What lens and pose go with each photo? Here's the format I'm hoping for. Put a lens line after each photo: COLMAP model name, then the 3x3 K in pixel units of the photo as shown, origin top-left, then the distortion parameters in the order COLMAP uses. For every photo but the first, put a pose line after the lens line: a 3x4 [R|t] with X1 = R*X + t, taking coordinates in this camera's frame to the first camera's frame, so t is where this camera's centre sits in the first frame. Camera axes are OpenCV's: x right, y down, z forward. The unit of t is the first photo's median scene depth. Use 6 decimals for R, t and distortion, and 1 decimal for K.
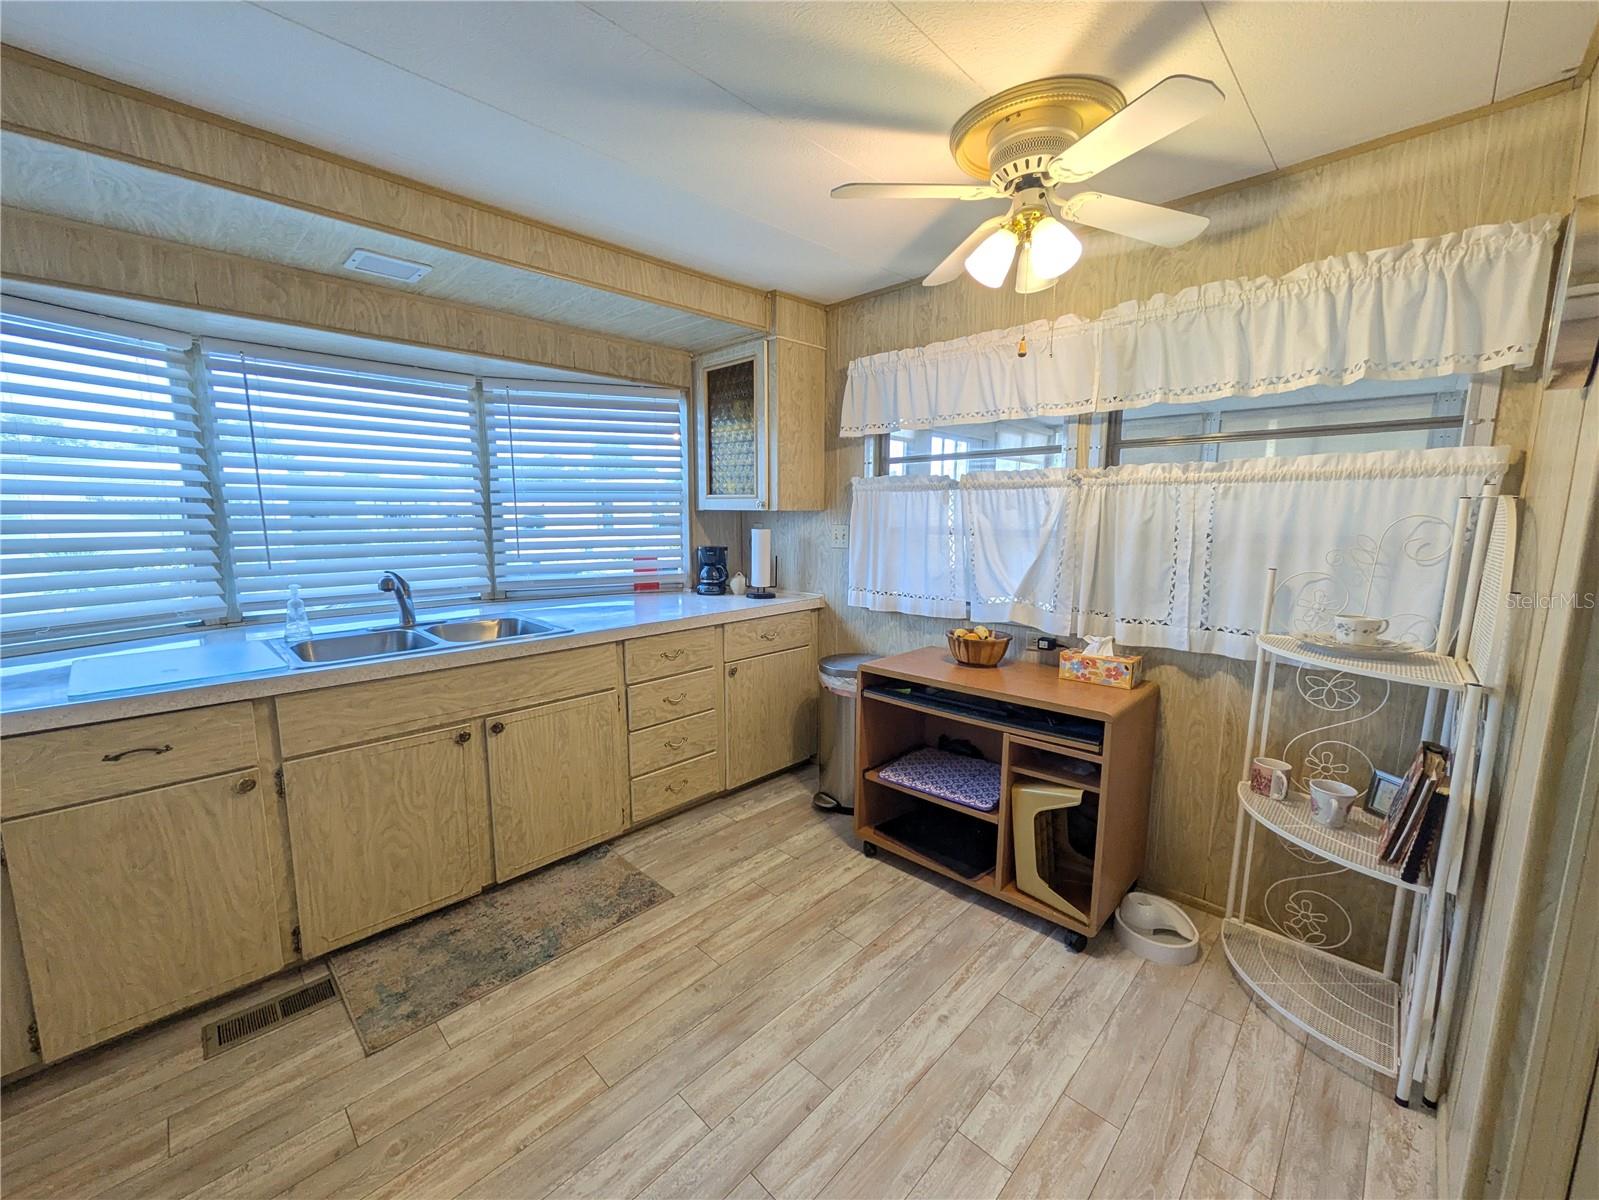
lens RADIAL K [[631.5, 0, 792.0], [0, 631.5, 604.9], [0, 0, 1]] dist [0.000347, -0.000638]
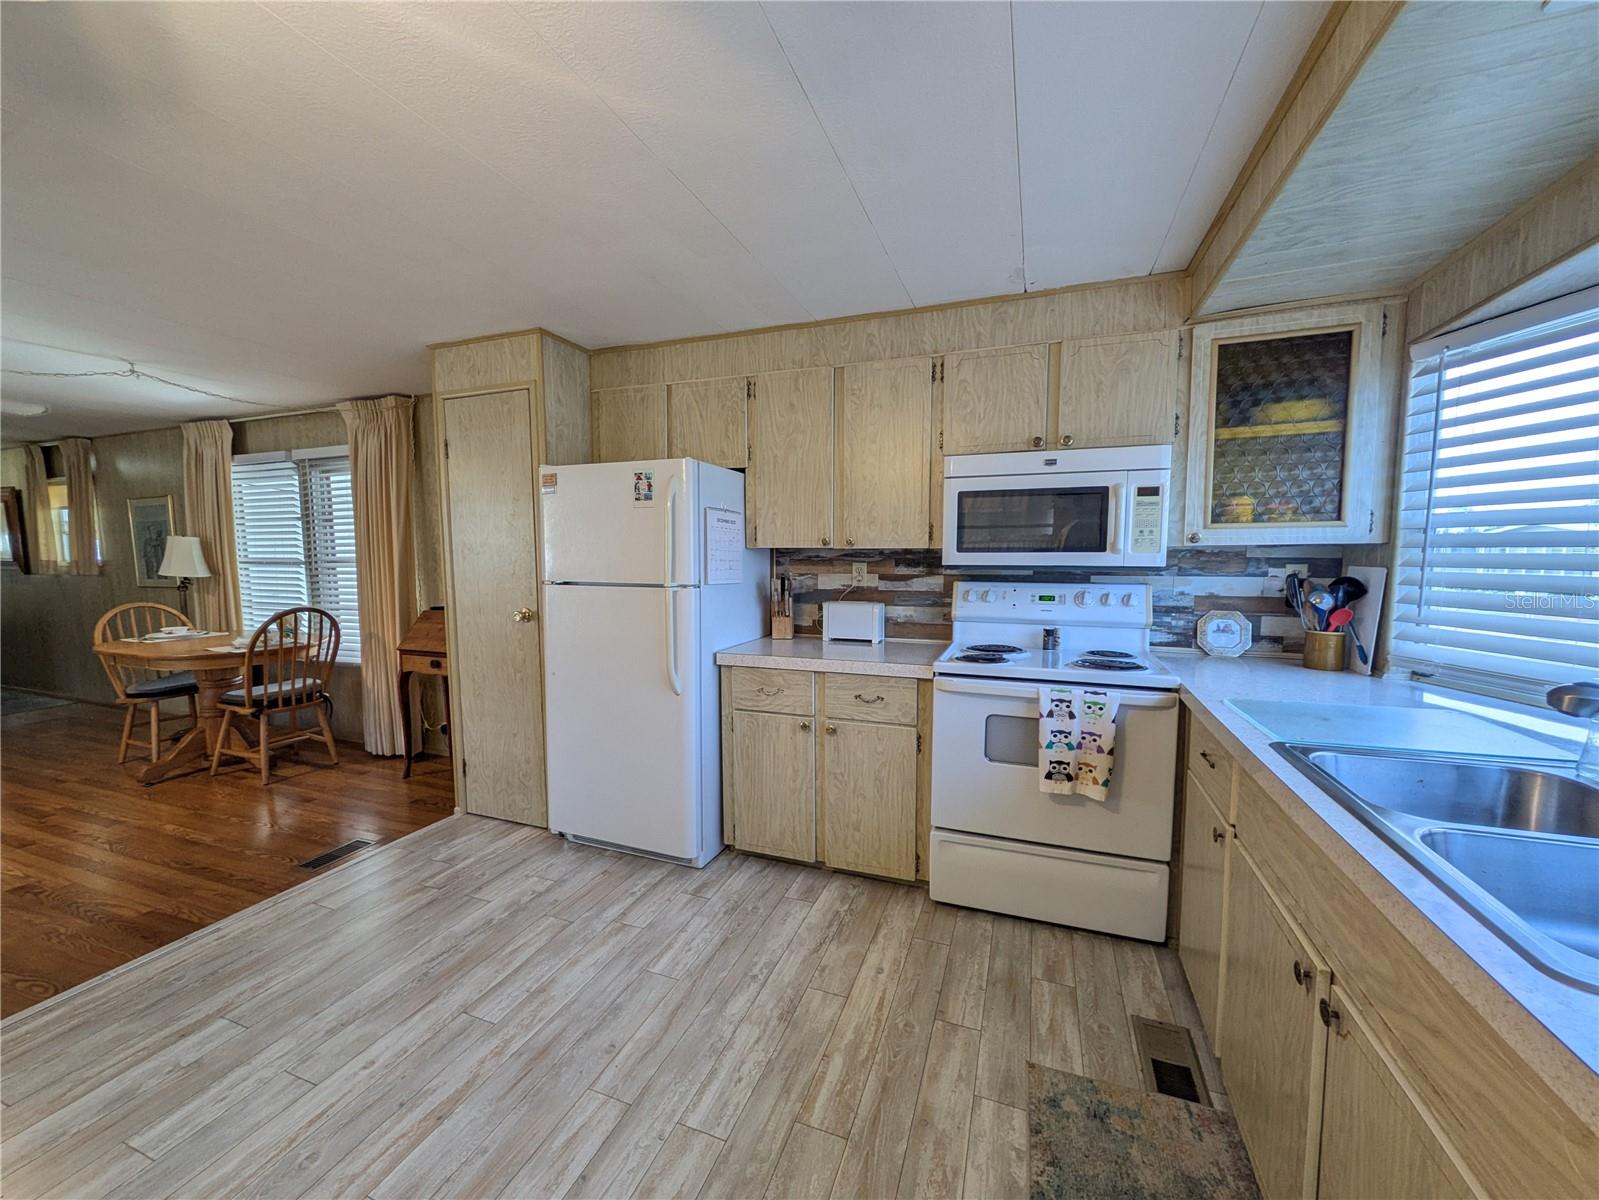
lens RADIAL K [[631.5, 0, 793.2], [0, 631.5, 605.1], [0, 0, 1]] dist [0.000347, -0.000638]
pose [[-0.917544, 0.037371, -0.395875, 0.051376], [-0.053627, 0.974848, 0.216322, -0.162778], [0.394002, 0.219714, -0.892462, 1.142981]]
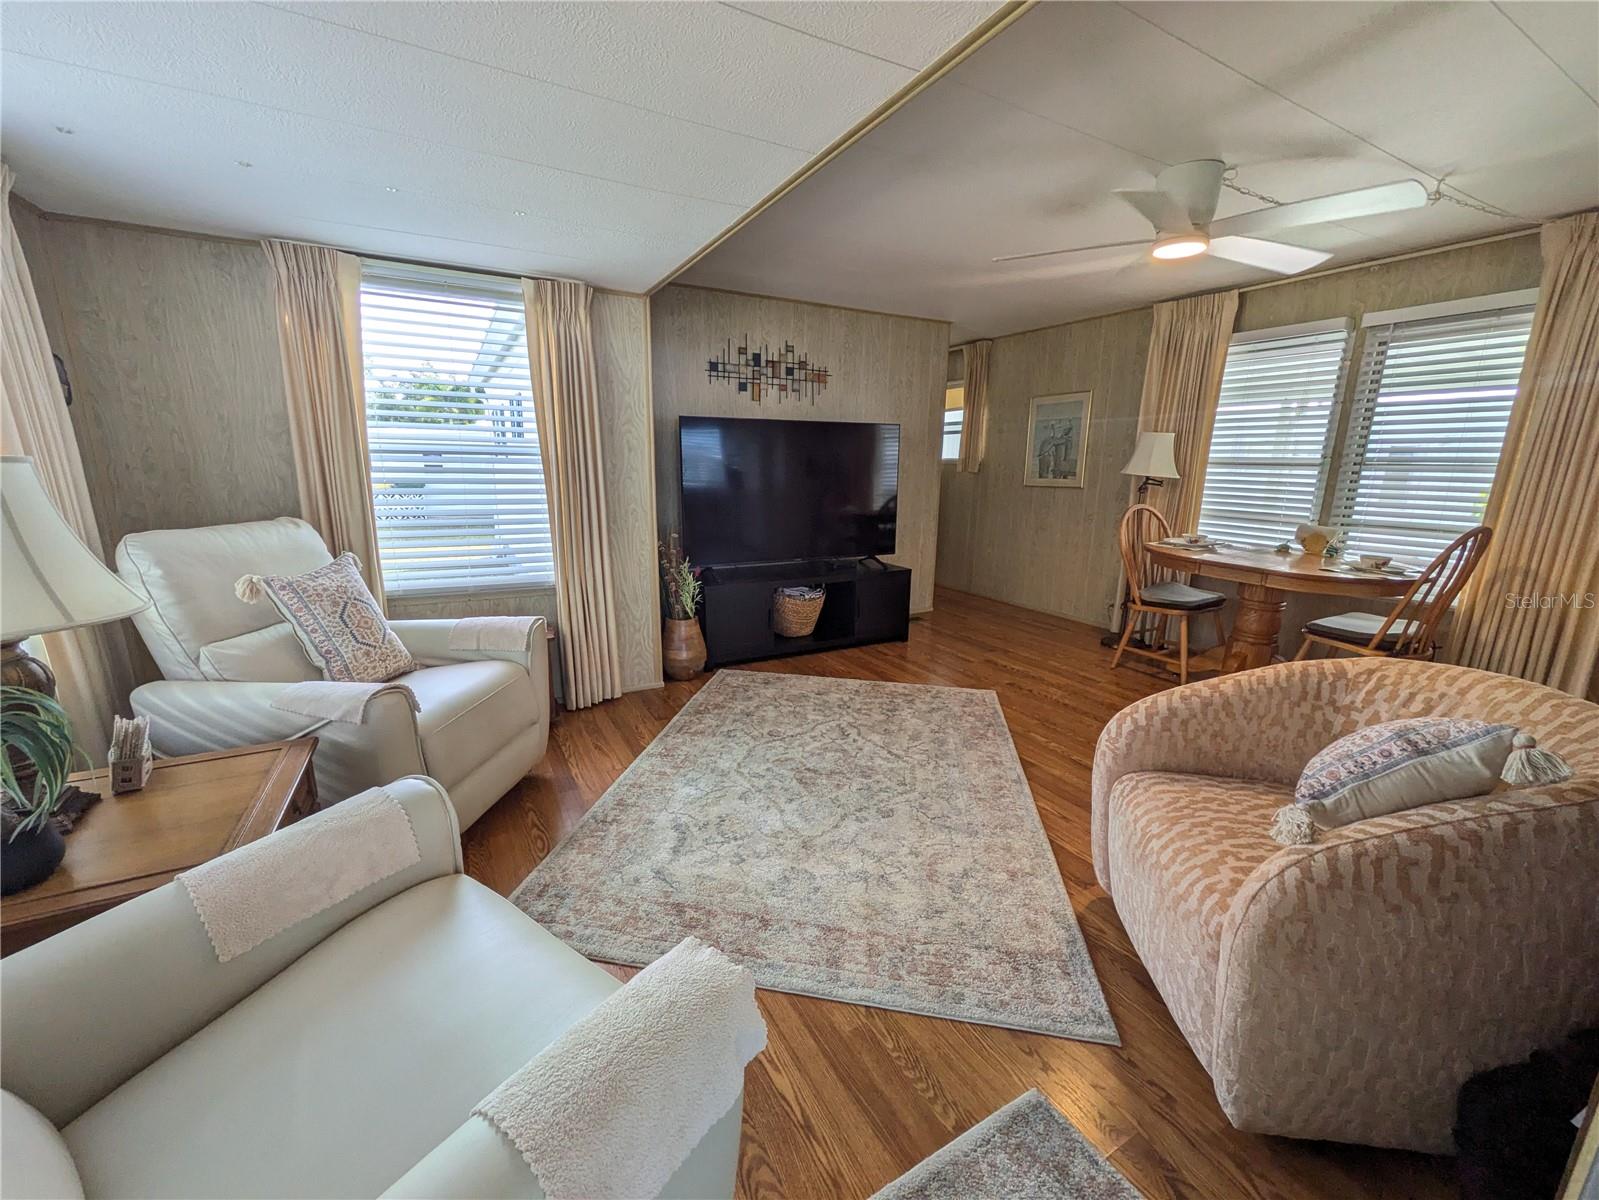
lens RADIAL K [[631.5, 0, 801.7], [0, 631.5, 603.1], [0, 0, 1]] dist [0.000347, -0.000638]
pose [[-0.958444, -0.077394, 0.274583, 1.468714], [0.027363, 0.933121, 0.358521, -0.060113], [-0.283967, 0.351136, -0.892226, 0.643504]]
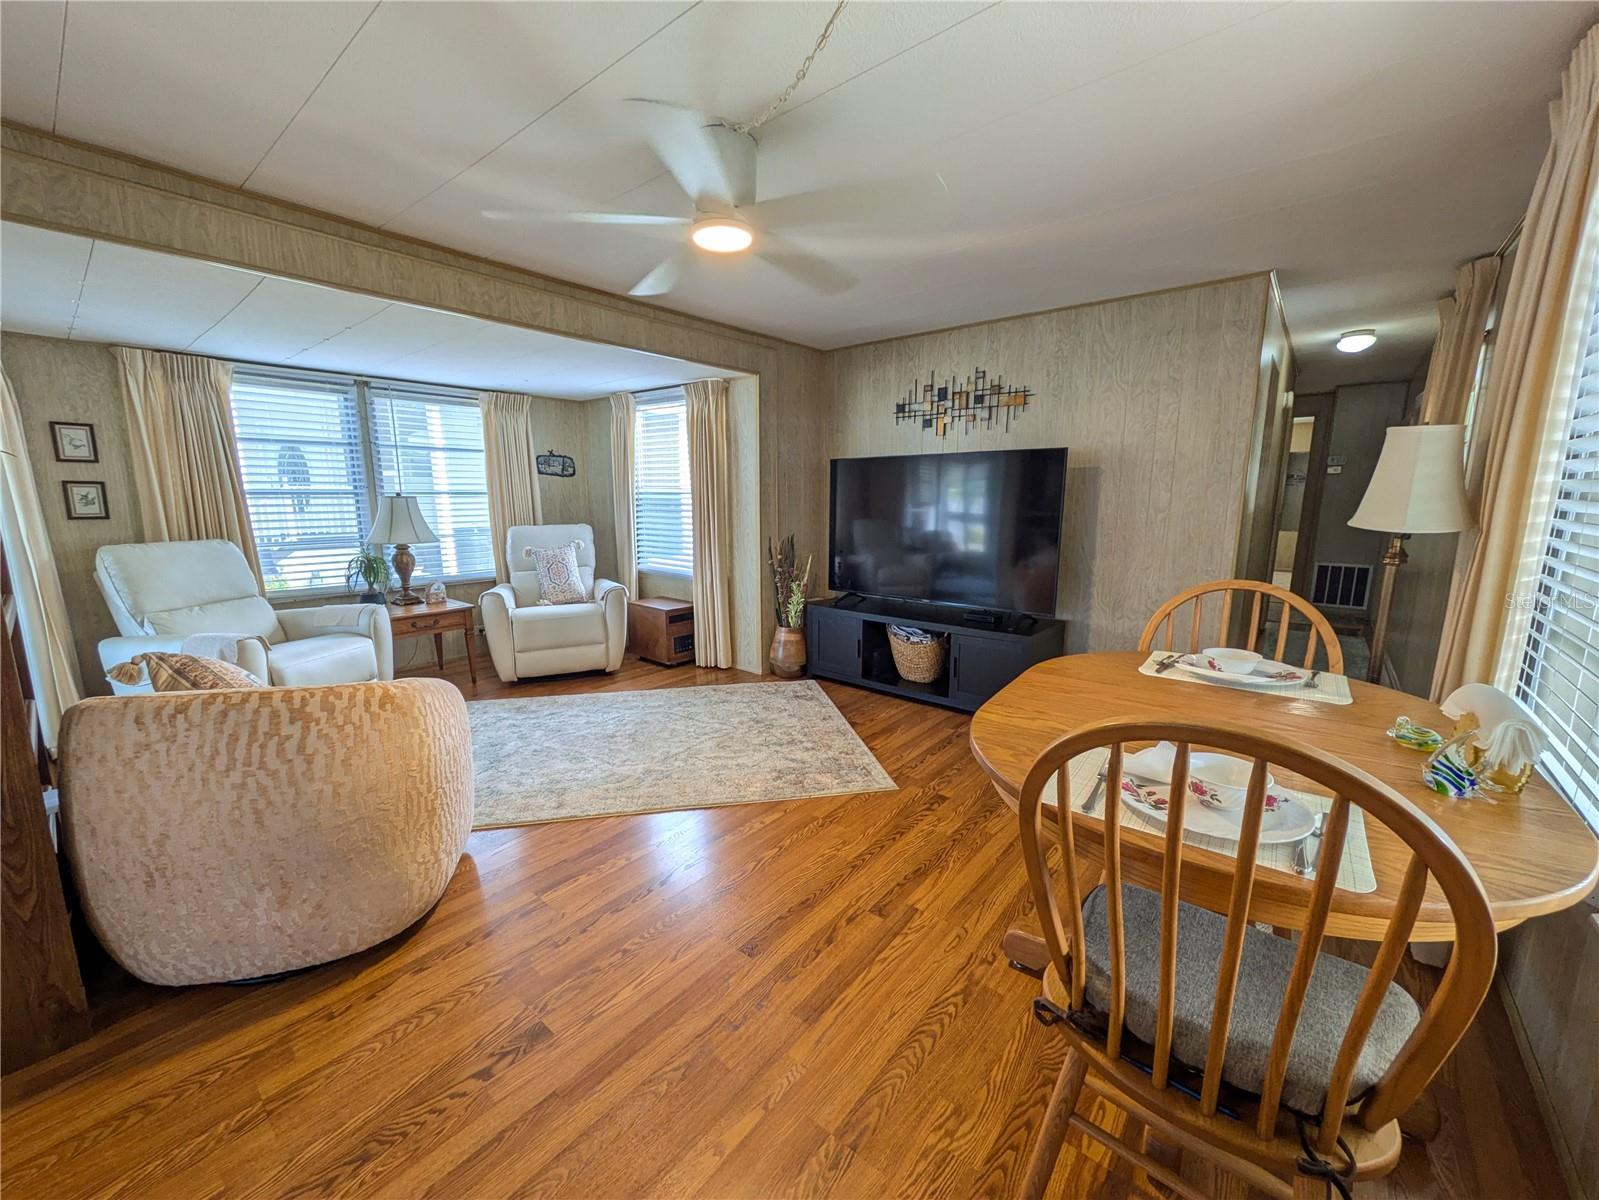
lens RADIAL K [[631.5, 0, 793.6], [0, 631.5, 607.2], [0, 0, 1]] dist [0.000347, -0.000638]
pose [[-0.090903, -0.178754, 0.979685, 0.279144], [0.147857, 0.970433, 0.190785, 0.124689], [-0.984822, 0.162196, -0.061785, -0.630342]]
